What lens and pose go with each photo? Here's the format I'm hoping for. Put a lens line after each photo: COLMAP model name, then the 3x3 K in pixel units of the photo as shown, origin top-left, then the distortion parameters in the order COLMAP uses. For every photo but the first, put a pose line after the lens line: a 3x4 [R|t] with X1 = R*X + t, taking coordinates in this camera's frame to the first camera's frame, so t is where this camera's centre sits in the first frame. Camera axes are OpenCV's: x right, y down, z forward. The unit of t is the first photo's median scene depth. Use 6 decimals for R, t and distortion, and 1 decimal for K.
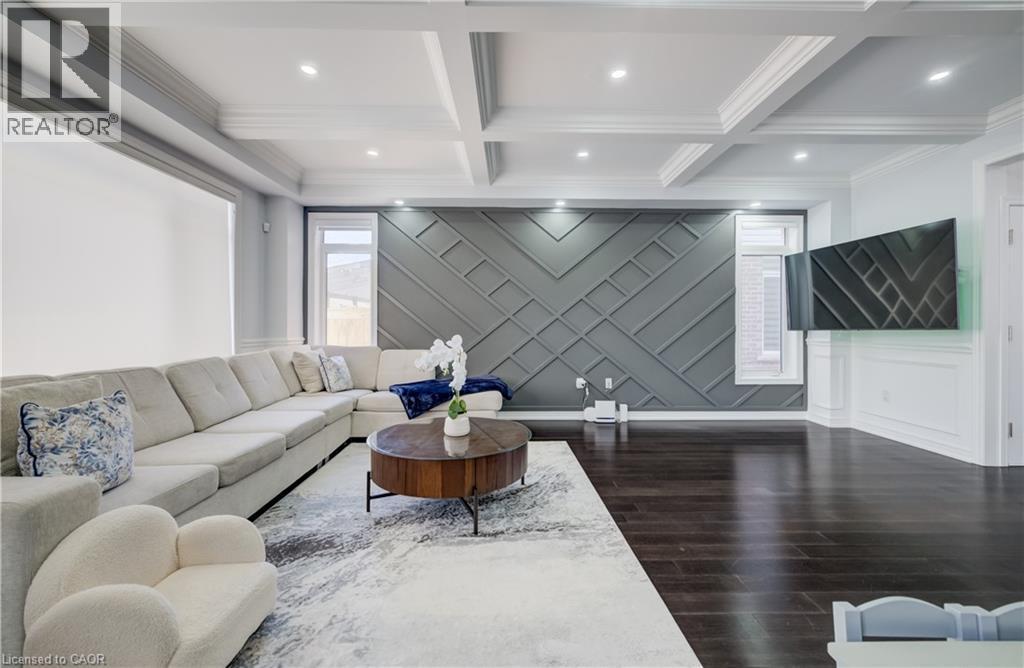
lens RADIAL K [[400.5, 0, 511.4], [0, 400.5, 328.7], [0, 0, 1]] dist [-0.000897, -0.000020]
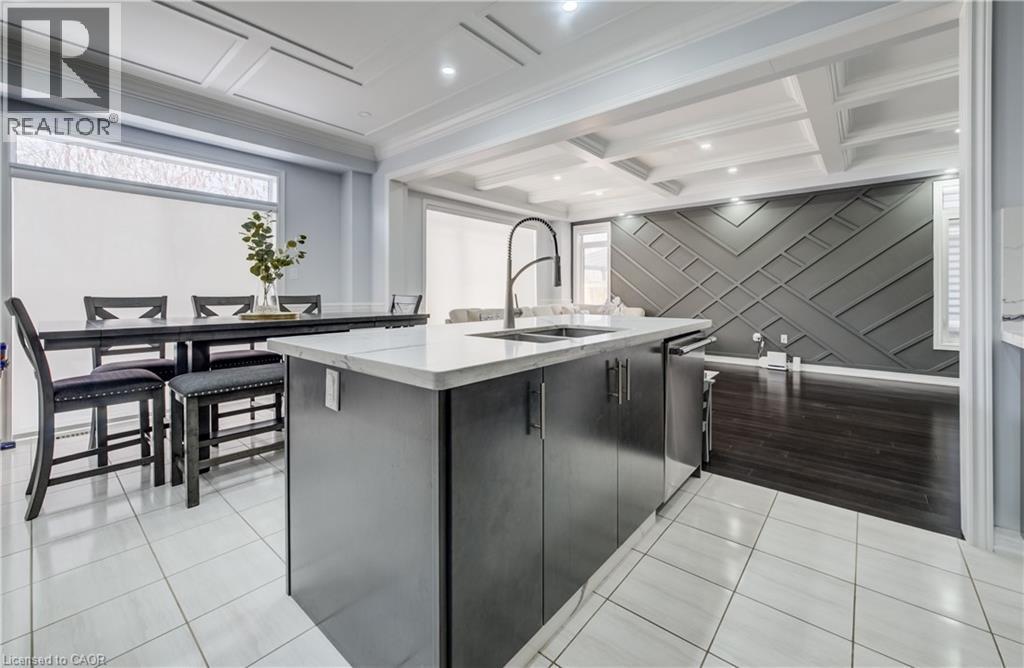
lens RADIAL K [[412.9, 0, 512.0], [0, 412.9, 299.5], [0, 0, 1]] dist [-0.000942, -0.000047]
pose [[0.754323, 0.008848, -0.656443, 0.454359], [-0.003815, 0.999951, 0.009094, 0.008255], [0.656492, -0.004356, 0.754320, -0.502378]]
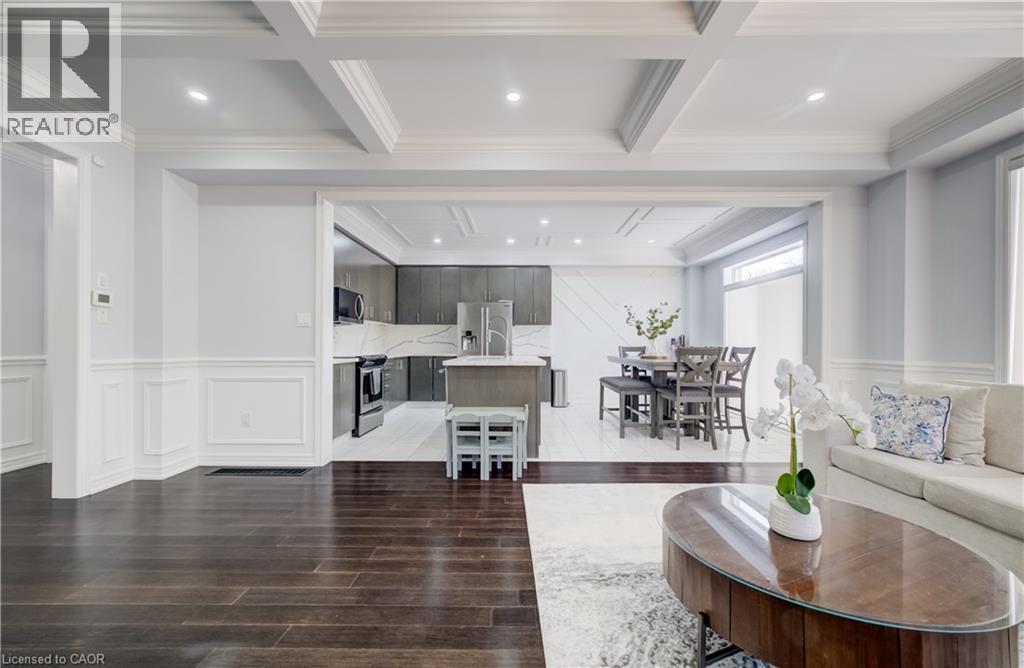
lens RADIAL K [[395.9, 0, 511.8], [0, 395.9, 341.6], [0, 0, 1]] dist [-0.001349, -0.000076]
pose [[-0.999844, -0.007062, 0.016163, 0.142209], [-0.007023, 0.999972, 0.002466, -0.005398], [-0.016180, 0.002352, -0.999866, 0.856783]]
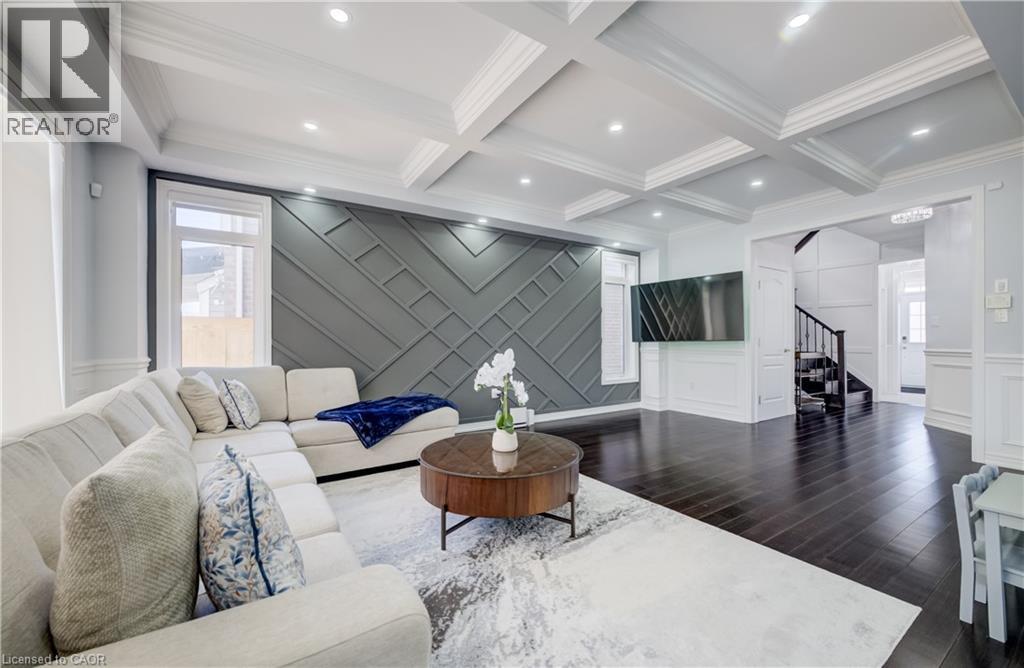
lens RADIAL K [[395.9, 0, 511.8], [0, 395.9, 341.6], [0, 0, 1]] dist [-0.001349, -0.000076]
pose [[0.852812, -0.007333, 0.522166, -0.342527], [0.007894, 0.999968, 0.001150, -0.001300], [-0.522158, 0.003141, 0.852843, 0.087924]]
